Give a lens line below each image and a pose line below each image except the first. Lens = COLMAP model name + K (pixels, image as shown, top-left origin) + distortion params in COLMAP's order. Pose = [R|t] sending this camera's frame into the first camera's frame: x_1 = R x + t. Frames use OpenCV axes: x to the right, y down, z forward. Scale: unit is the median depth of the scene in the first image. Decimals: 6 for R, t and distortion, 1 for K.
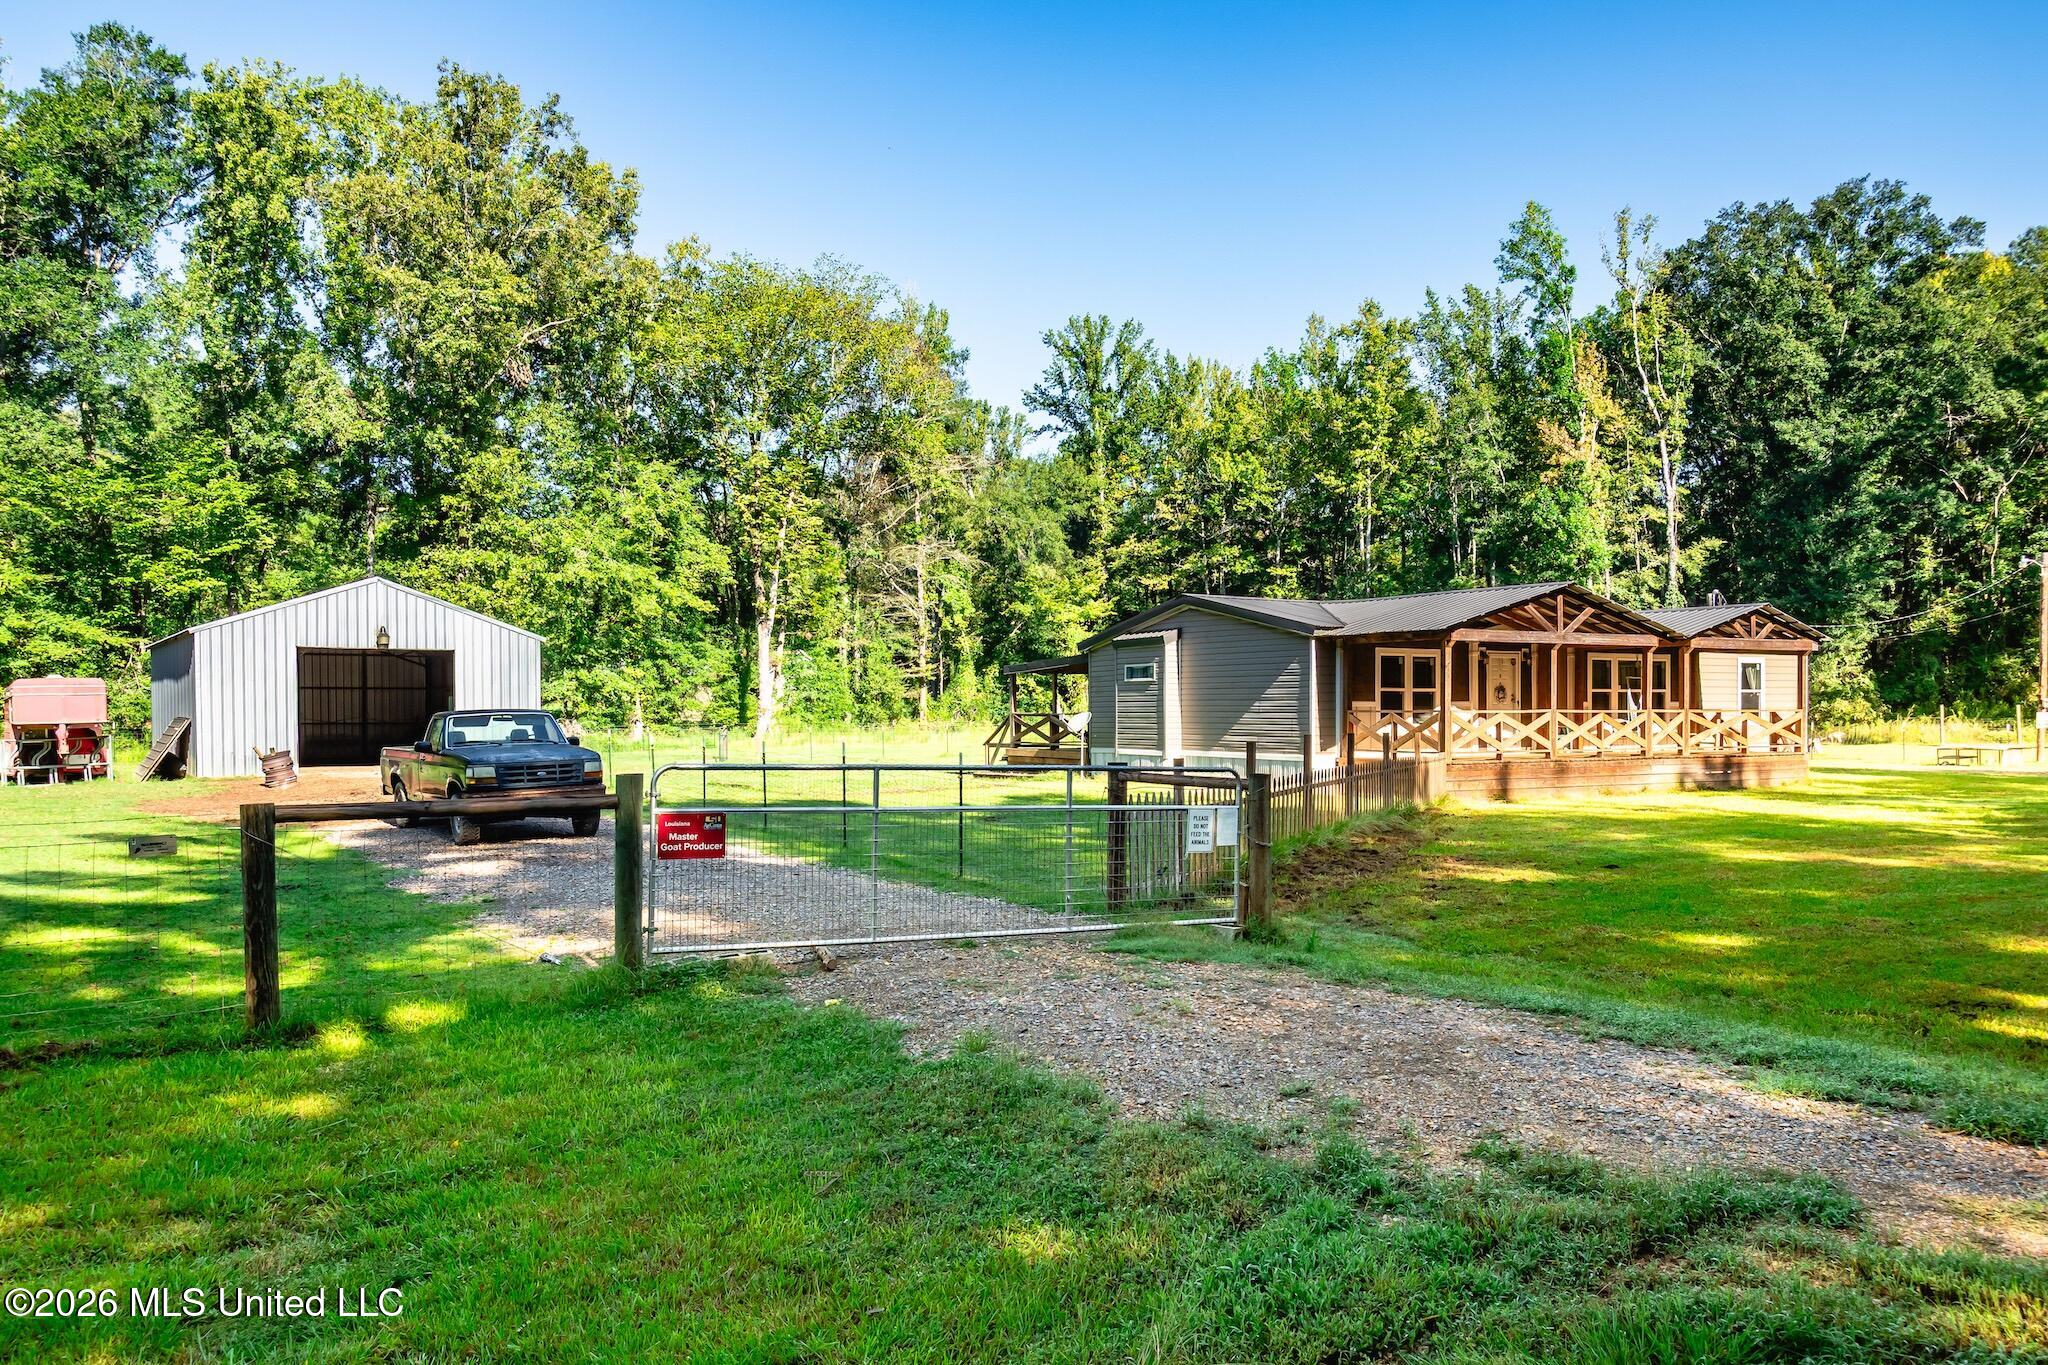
lens RADIAL K [[1438.8, 0, 1024.4], [0, 1438.8, 690.3], [0, 0, 1]] dist [0.002225, -0.004807]
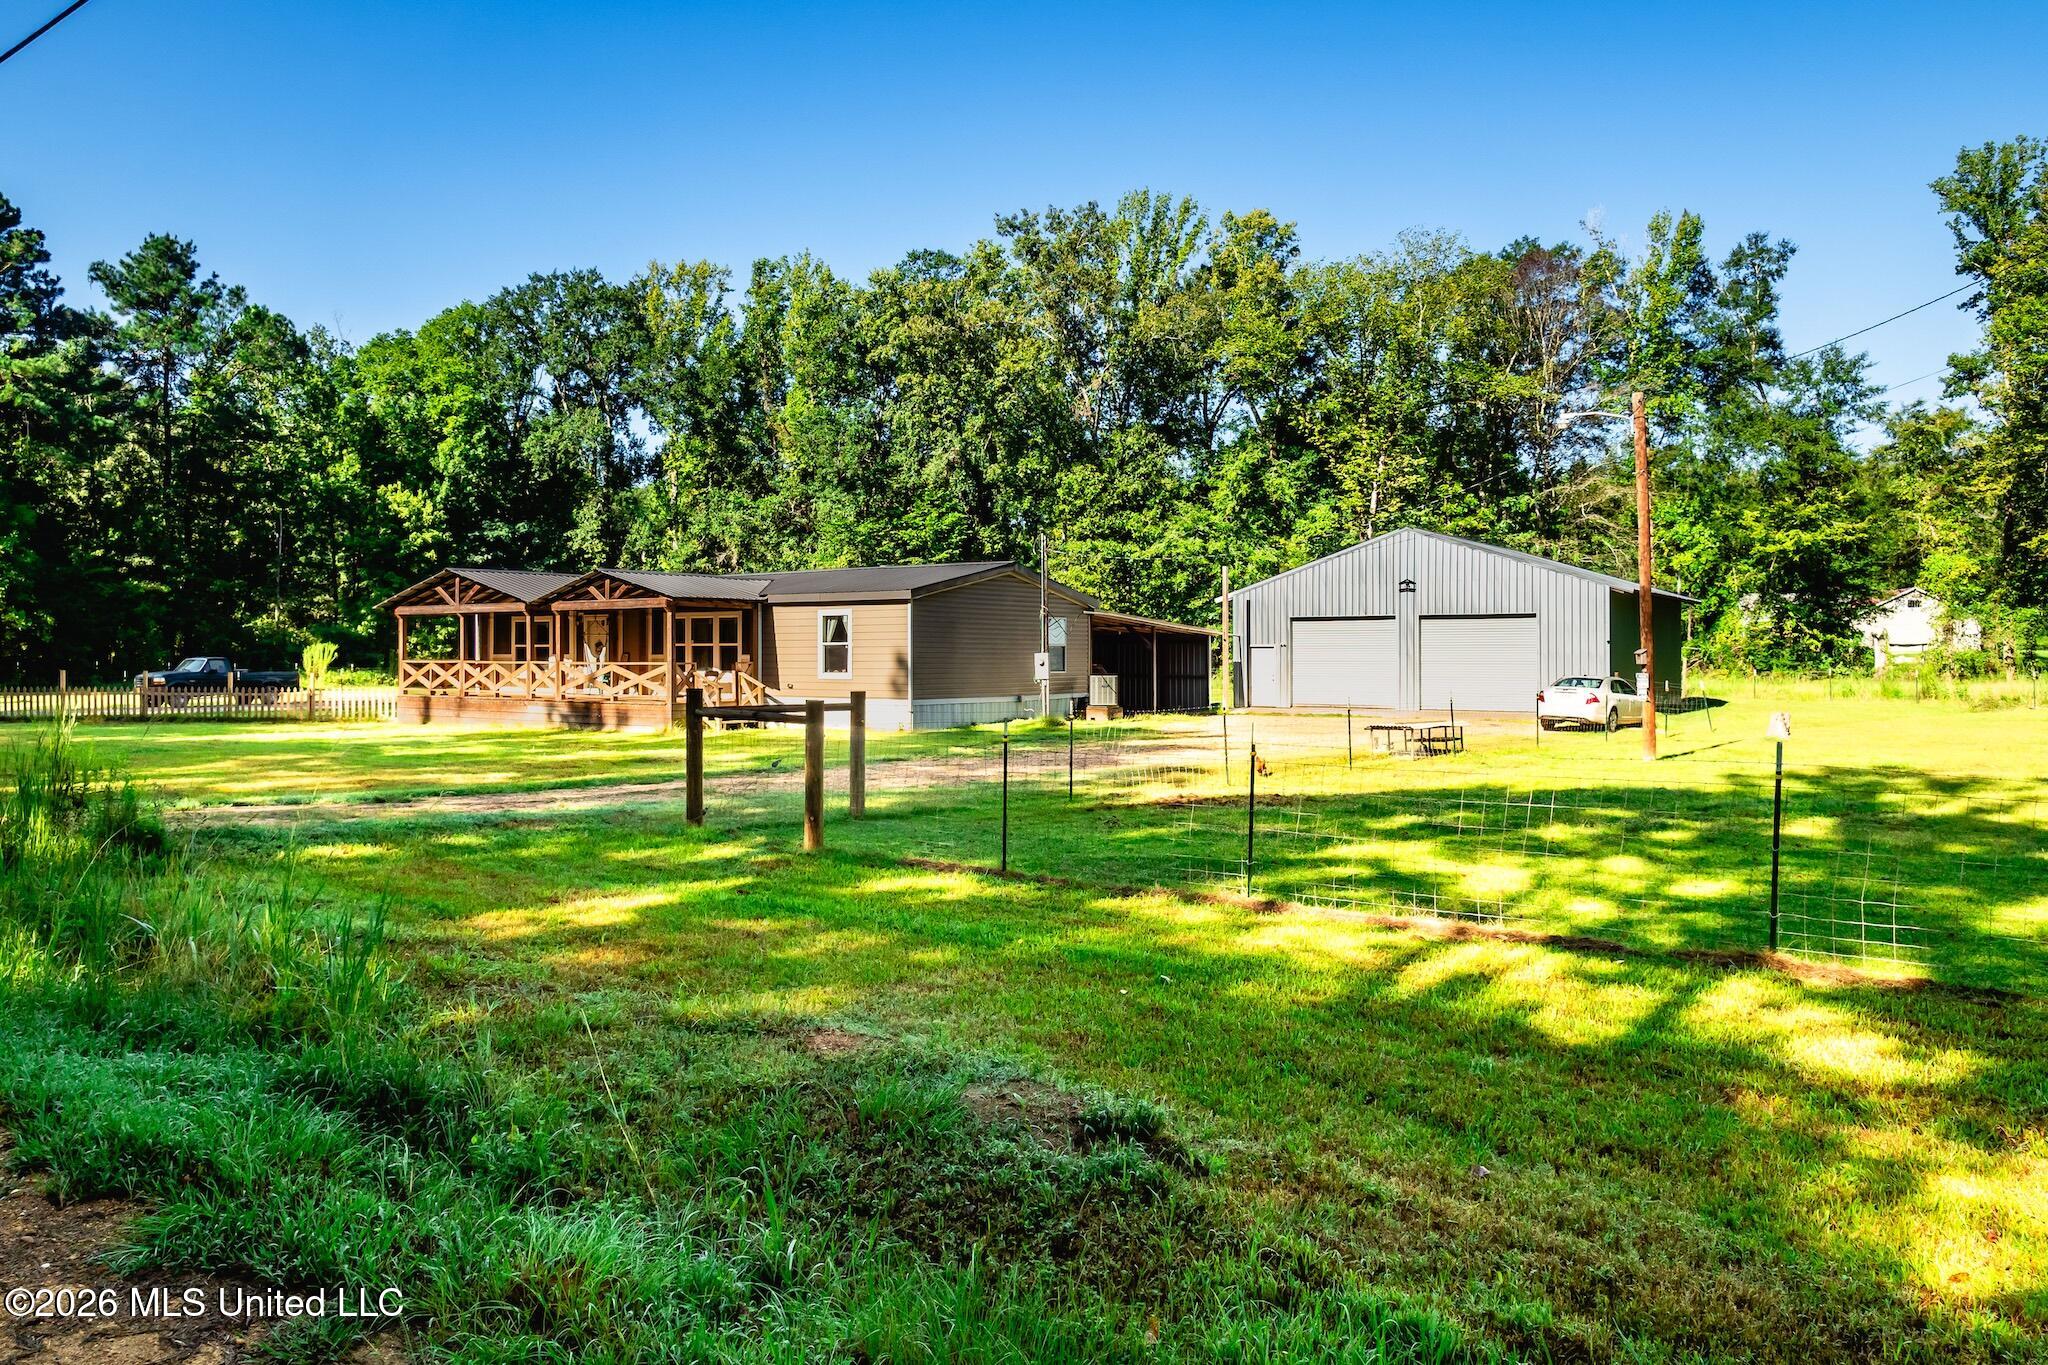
lens RADIAL K [[1405.1, 0, 1023.8], [0, 1405.1, 674.9], [0, 0, 1]] dist [0.005496, -0.000939]
pose [[0.416840, 0.010735, -0.908917, 0.580241], [0.003030, 0.999908, 0.013199, 0.003801], [0.908975, -0.008256, 0.416769, 0.295423]]
